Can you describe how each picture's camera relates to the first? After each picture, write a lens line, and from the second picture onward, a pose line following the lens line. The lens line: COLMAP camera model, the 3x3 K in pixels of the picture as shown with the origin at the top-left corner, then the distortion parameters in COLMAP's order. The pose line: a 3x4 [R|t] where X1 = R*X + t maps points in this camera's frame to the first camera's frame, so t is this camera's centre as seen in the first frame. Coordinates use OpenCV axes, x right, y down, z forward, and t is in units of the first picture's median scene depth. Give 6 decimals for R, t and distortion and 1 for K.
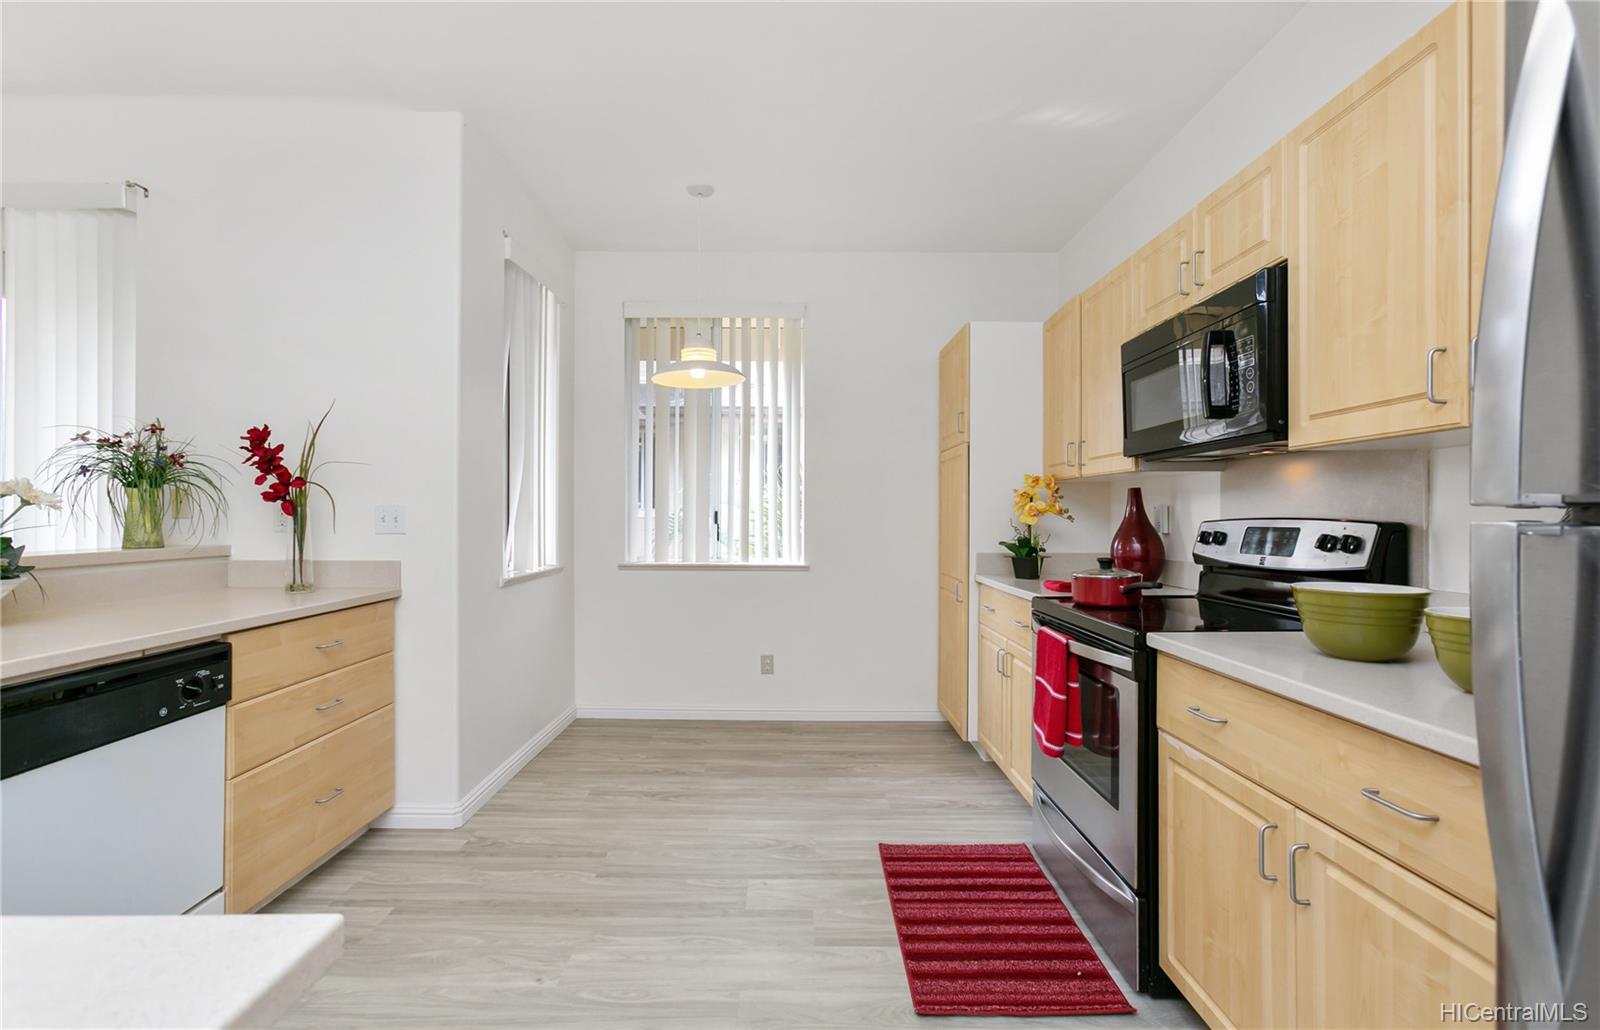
lens RADIAL K [[731.1, 0, 799.4], [0, 731.1, 516.5], [0, 0, 1]] dist [0.001954, 0.000952]
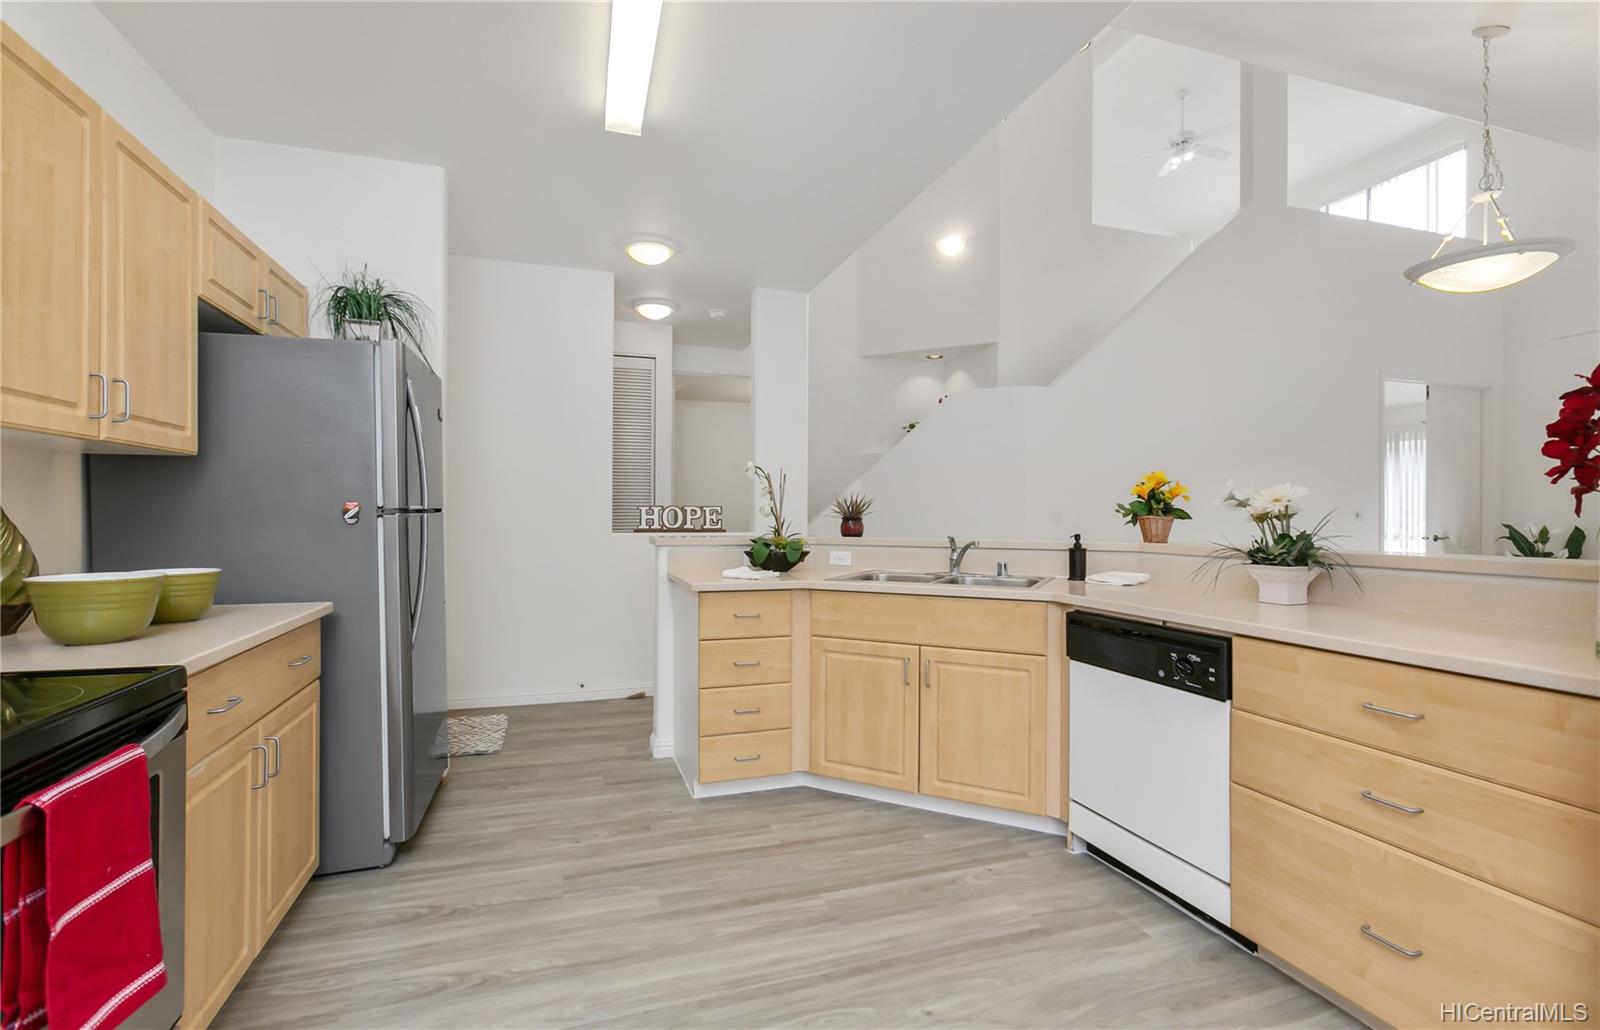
lens RADIAL K [[731.1, 0, 795.0], [0, 731.1, 516.6], [0, 0, 1]] dist [0.001954, 0.000952]
pose [[-0.958966, -0.002974, -0.283506, 0.072046], [-0.002795, 0.999996, -0.001036, 0.003852], [0.283508, -0.000201, -0.958970, 1.826920]]
